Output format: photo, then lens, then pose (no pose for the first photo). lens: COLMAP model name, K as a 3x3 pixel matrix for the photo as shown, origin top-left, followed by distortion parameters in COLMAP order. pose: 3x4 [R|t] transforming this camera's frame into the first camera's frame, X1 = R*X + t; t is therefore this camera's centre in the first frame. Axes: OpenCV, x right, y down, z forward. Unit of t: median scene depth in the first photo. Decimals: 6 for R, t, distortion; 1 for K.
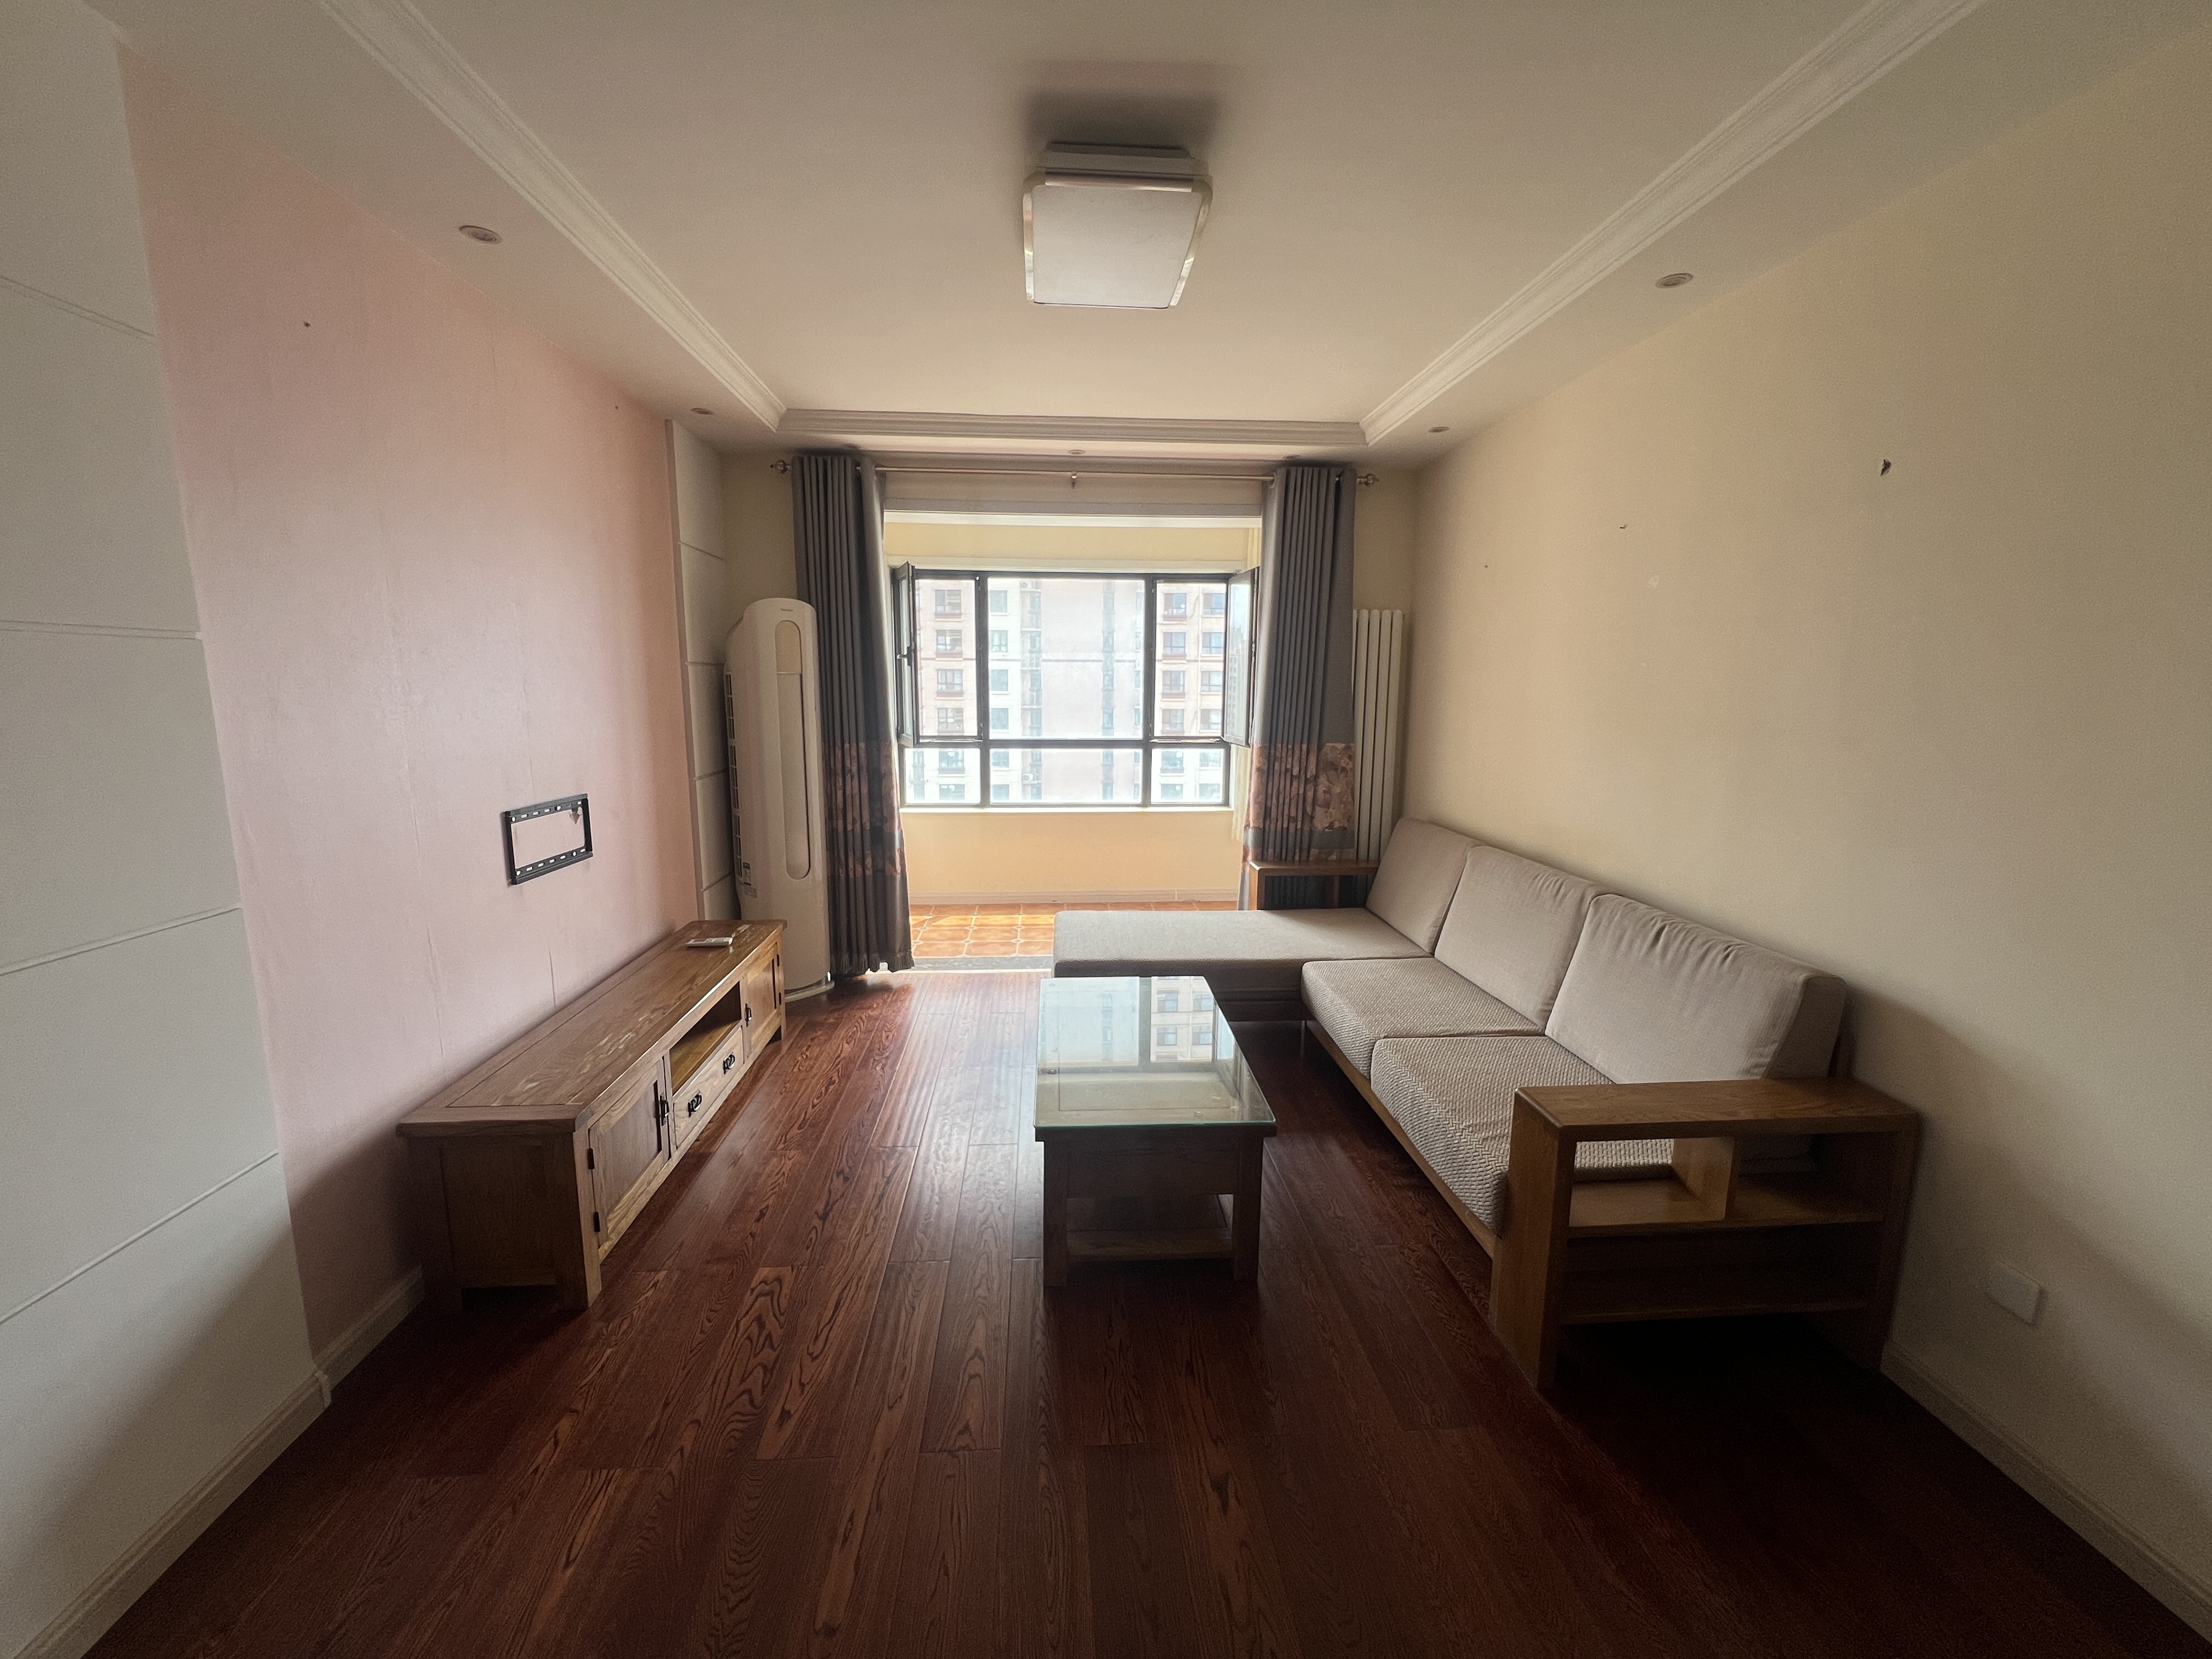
lens RADIAL K [[888.4, 0, 1110.4], [0, 888.4, 829.5], [0, 0, 1]] dist [-0.000034, 0.000000]
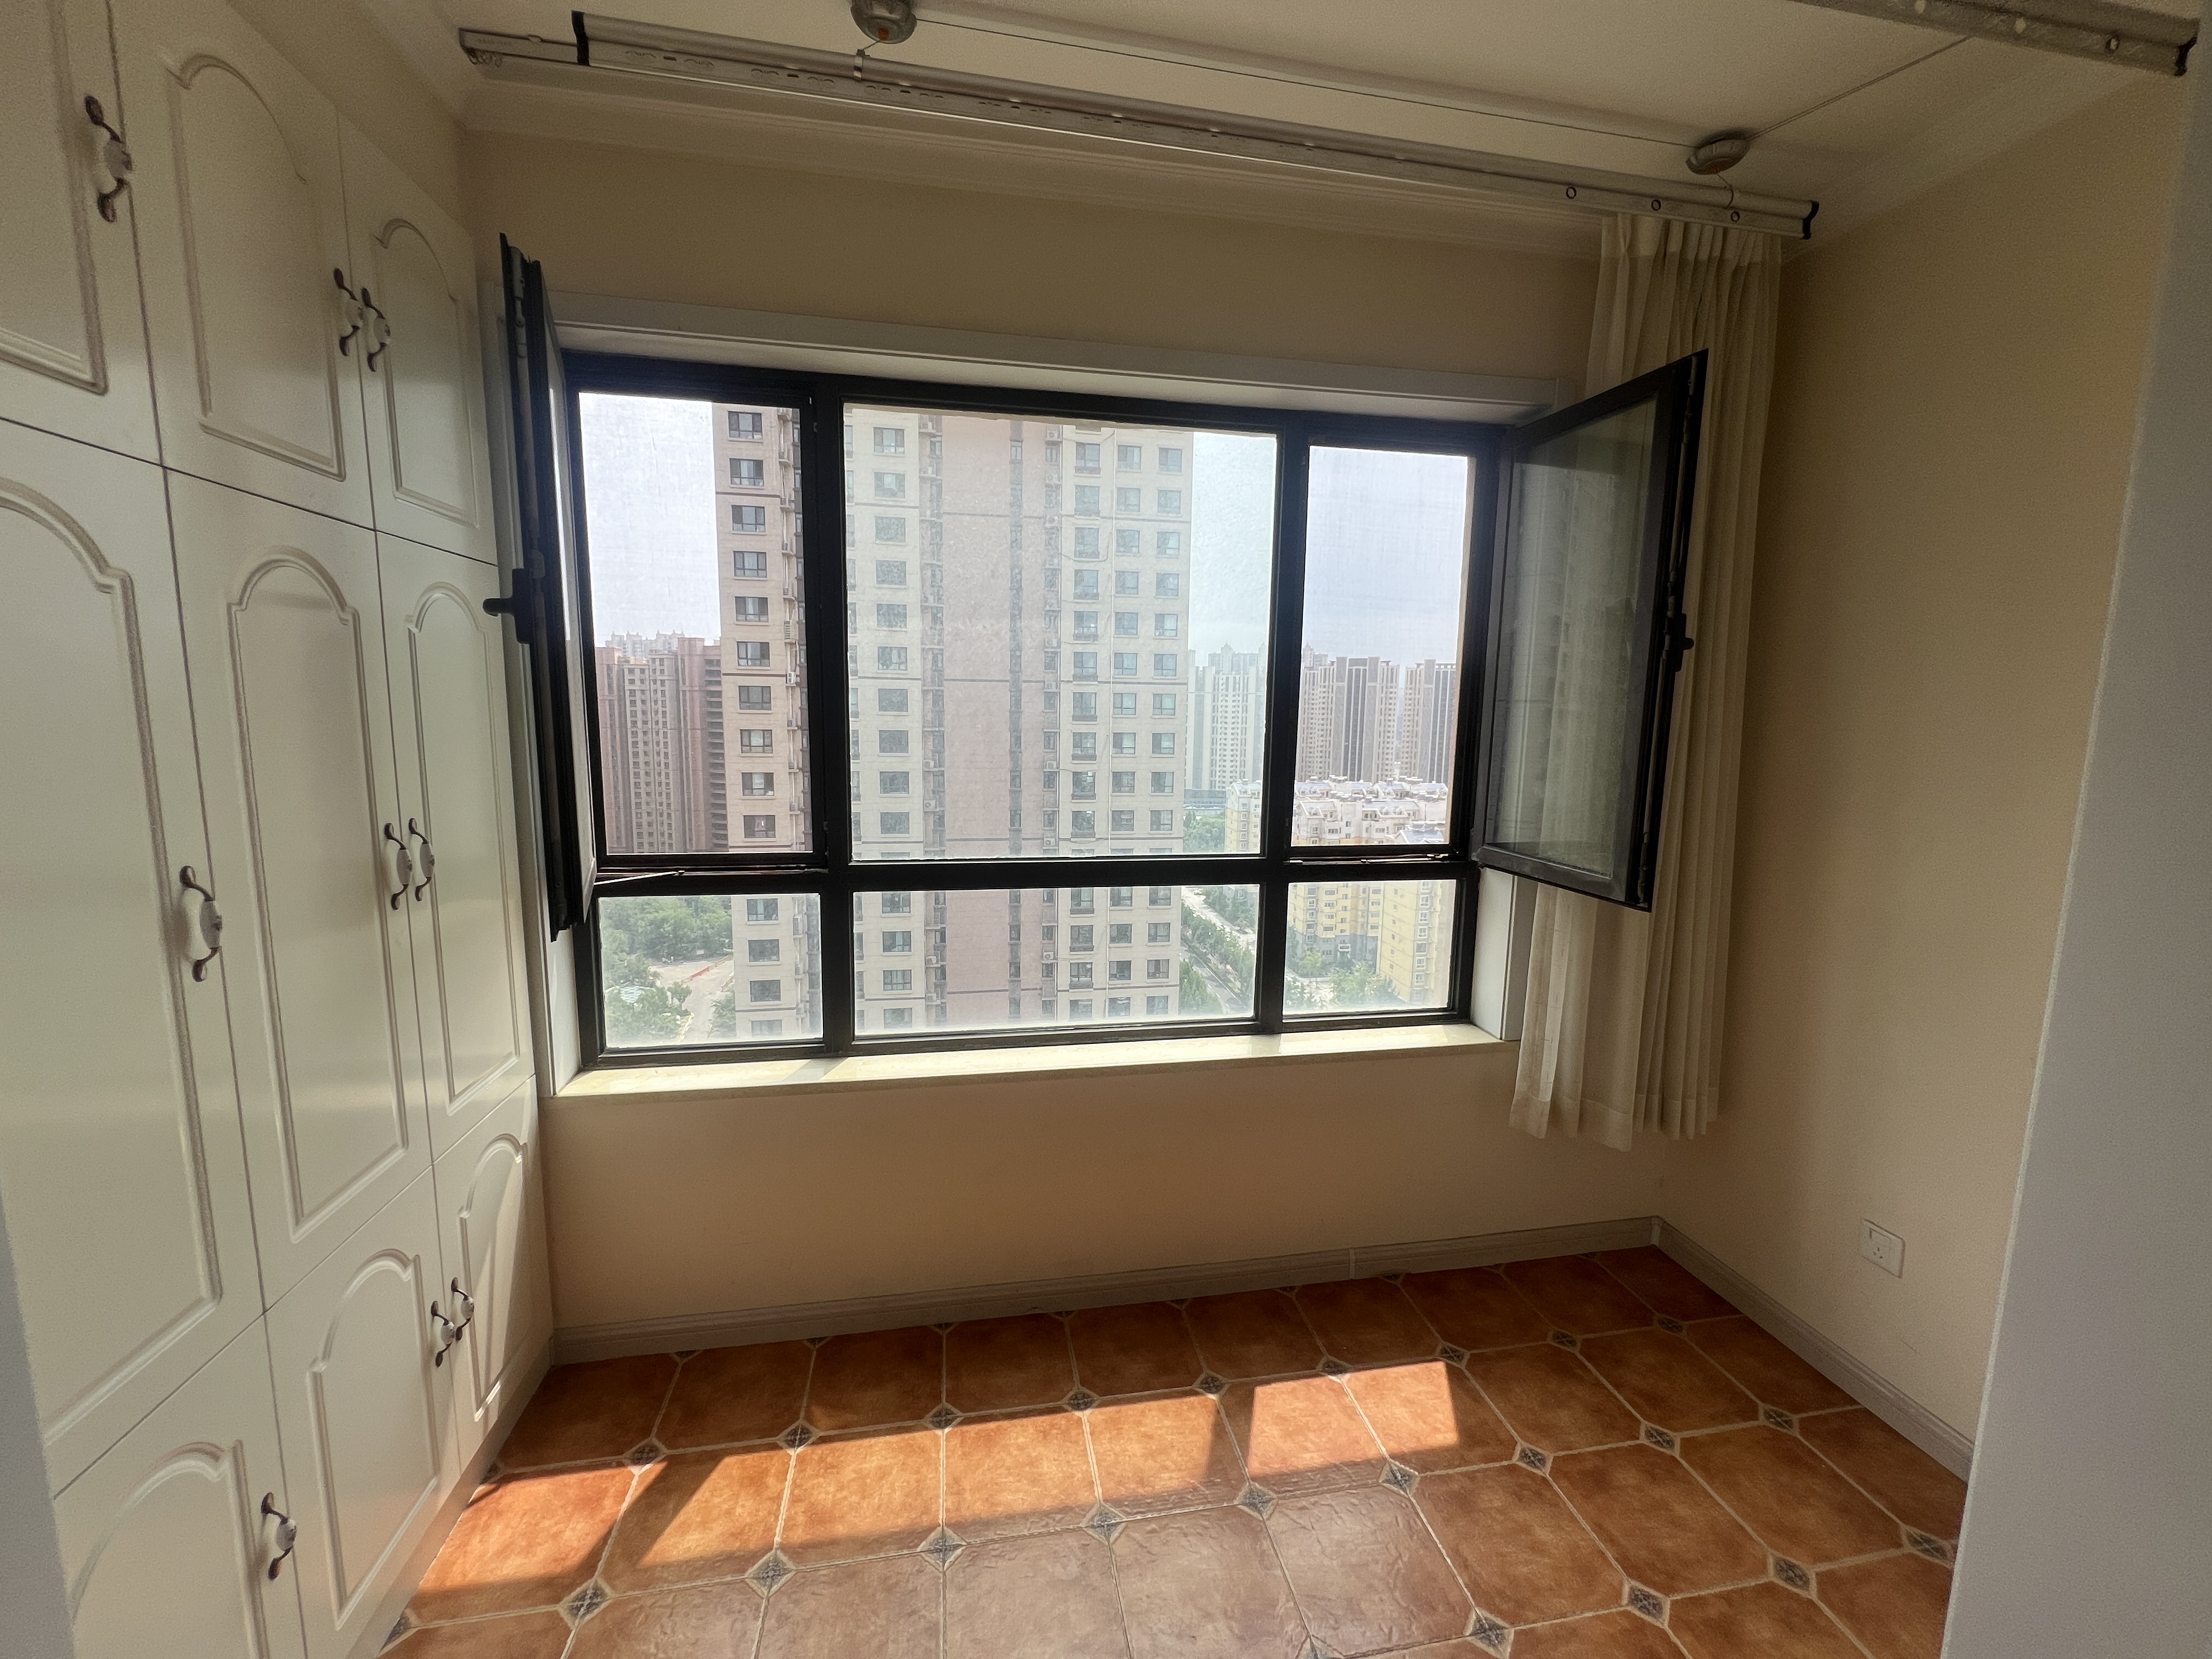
lens RADIAL K [[888.5, 0, 1104.3], [0, 888.5, 825.1], [0, 0, 1]] dist [0.000094, 0.000002]
pose [[0.994692, 0.000827, 0.102892, -0.070848], [0.002169, 0.999577, -0.029001, -0.104097], [-0.102873, 0.029070, 0.994270, 0.627177]]
